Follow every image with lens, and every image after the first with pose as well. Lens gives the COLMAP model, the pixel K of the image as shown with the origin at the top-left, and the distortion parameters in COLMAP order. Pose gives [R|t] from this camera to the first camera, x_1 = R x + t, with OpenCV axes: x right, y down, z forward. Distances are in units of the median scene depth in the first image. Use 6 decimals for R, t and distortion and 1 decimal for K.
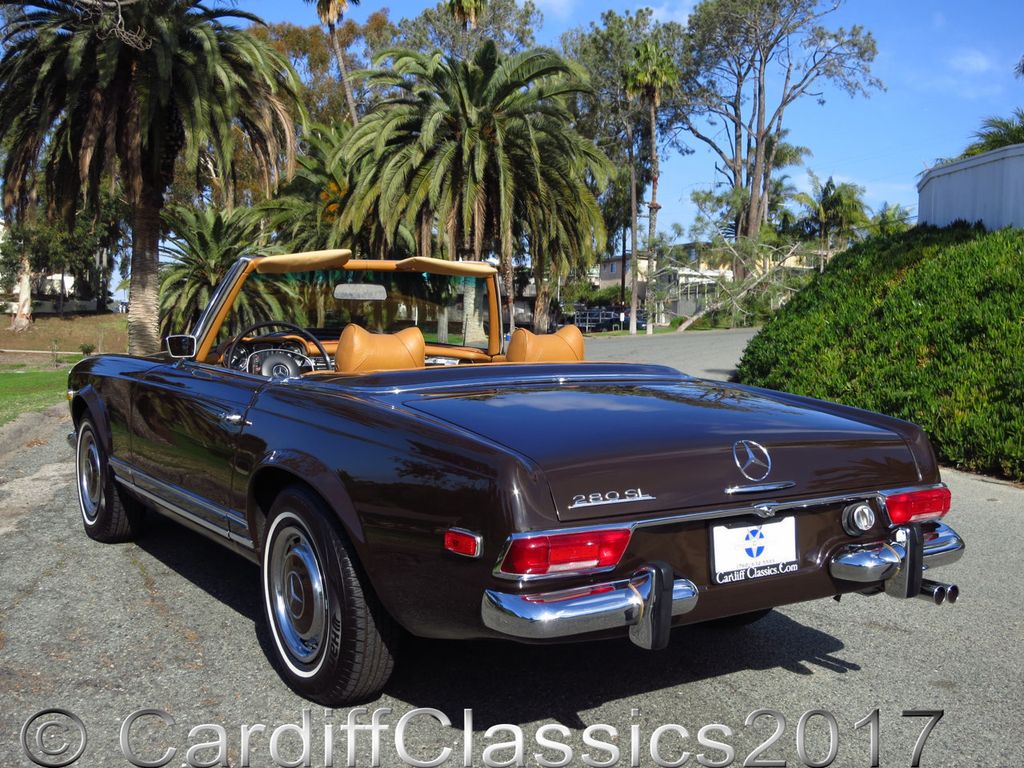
lens RADIAL K [[1207.1, 0, 512.0], [0, 1207.1, 384.0], [0, 0, 1]] dist [-0.100928, -0.006016]
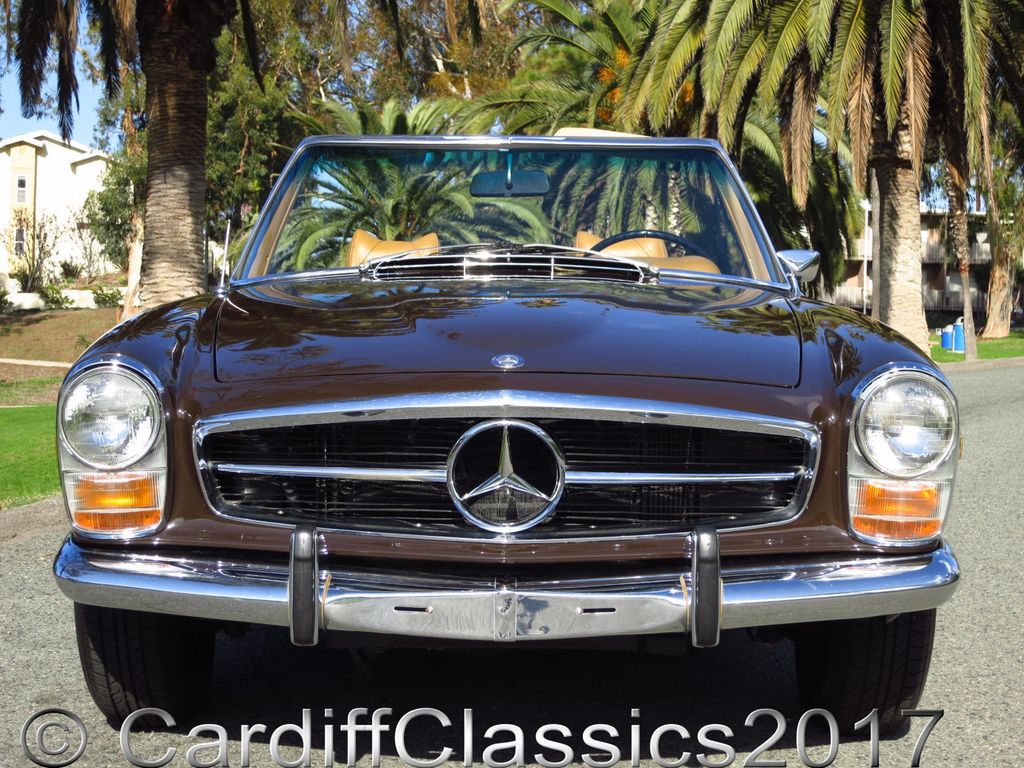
lens RADIAL K [[1851.4, 0, 512.0], [0, 1851.4, 384.0], [0, 0, 1]] dist [-0.009302, -1.142393]
pose [[0.974590, -0.007770, -0.223860, -0.014286], [0.005258, 0.999916, -0.011813, -0.010680], [0.223933, 0.010336, 0.974550, 0.183039]]
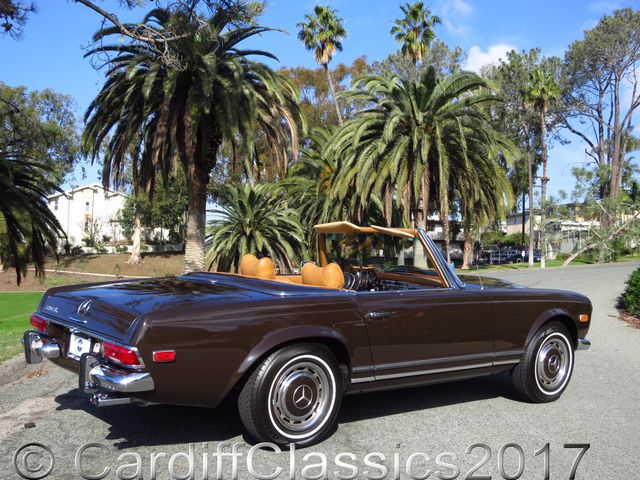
lens RADIAL K [[773.3, 0, 320.0], [0, 773.3, 240.0], [0, 0, 1]] dist [-0.094314, -0.024268]
pose [[0.986273, -0.008349, -0.164911, 0.000536], [-0.003745, 0.997333, -0.072889, -0.004373], [0.165080, 0.072506, 0.983611, 0.045117]]
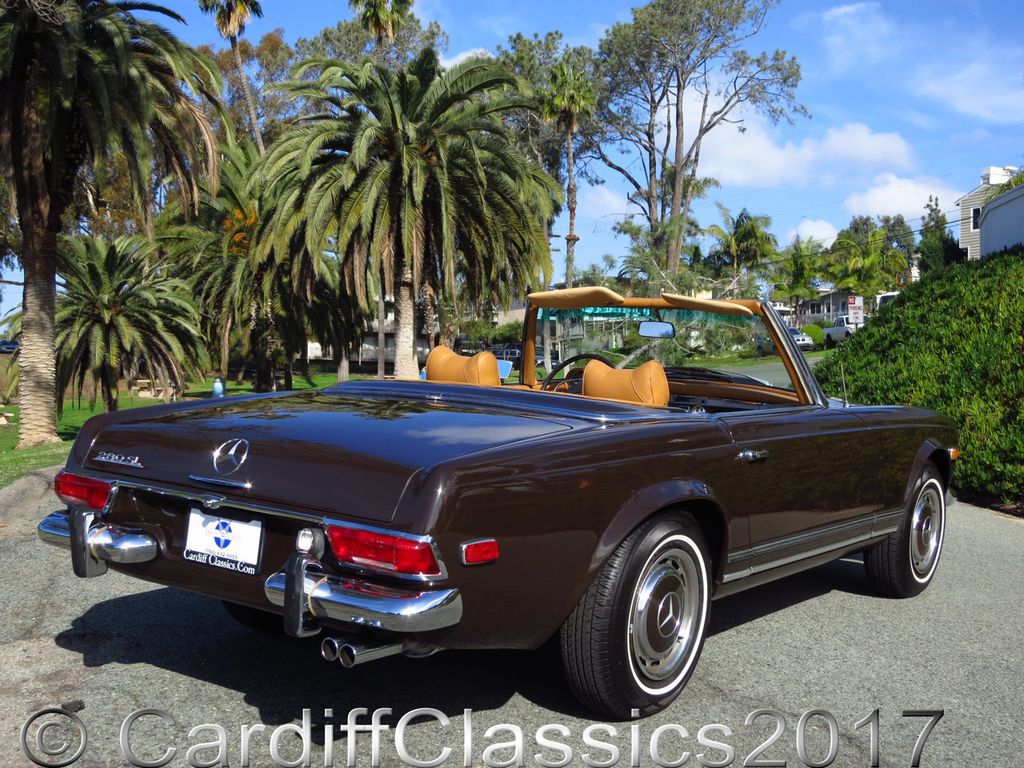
lens RADIAL K [[1237.3, 0, 512.0], [0, 1237.3, 384.0], [0, 0, 1]] dist [-0.094314, -0.024268]
pose [[0.995509, -0.008866, 0.094247, -0.029505], [0.011857, 0.999442, -0.031232, -0.004514], [-0.093918, 0.032209, 0.995059, 0.058433]]
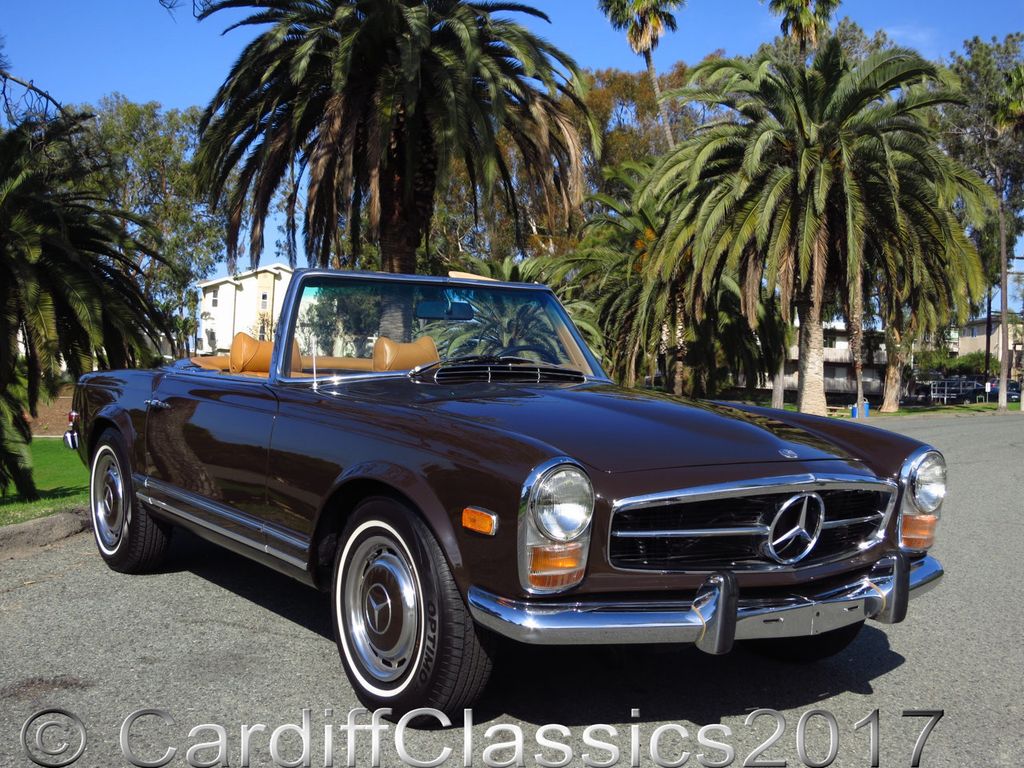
lens RADIAL K [[1237.3, 0, 512.0], [0, 1237.3, 384.0], [0, 0, 1]] dist [-0.094314, -0.024268]
pose [[0.962293, 0.008370, -0.271885, -0.001137], [-0.023657, 0.998314, -0.052998, -0.005821], [0.270983, 0.057432, 0.960869, 0.112701]]
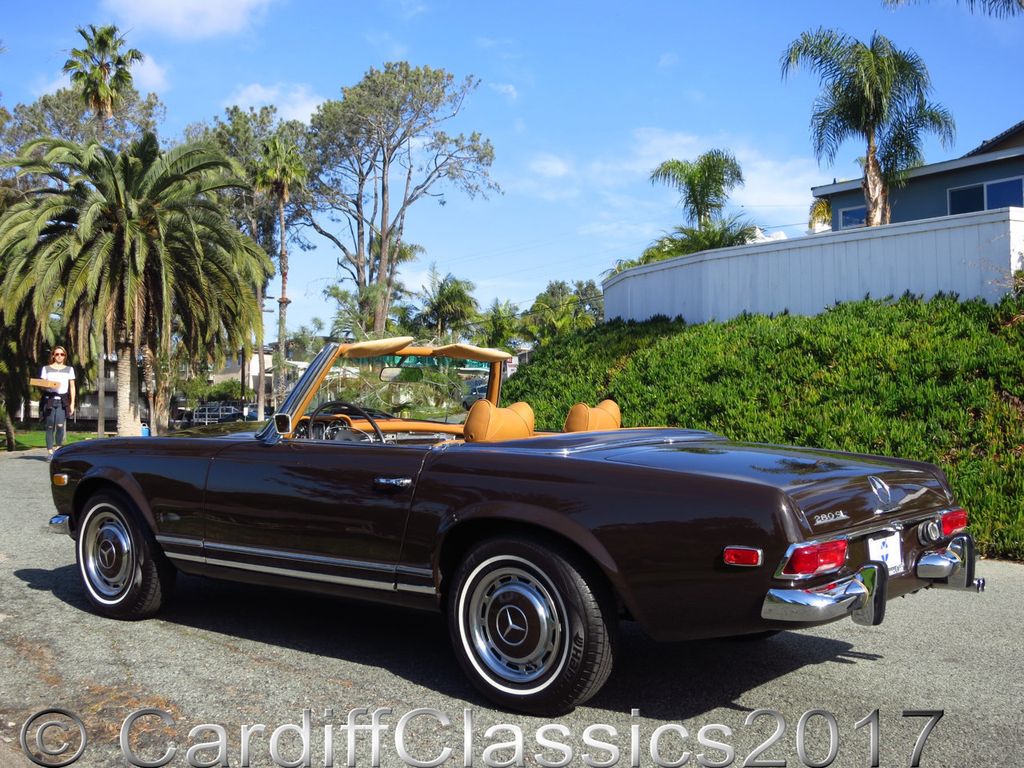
lens RADIAL K [[1207.1, 0, 512.0], [0, 1207.1, 384.0], [0, 0, 1]] dist [-0.100928, -0.006016]
pose [[0.946908, -0.008292, 0.321397, -0.035125], [0.033324, 0.996814, -0.072463, 0.001547], [-0.319772, 0.079326, 0.944168, -0.008655]]
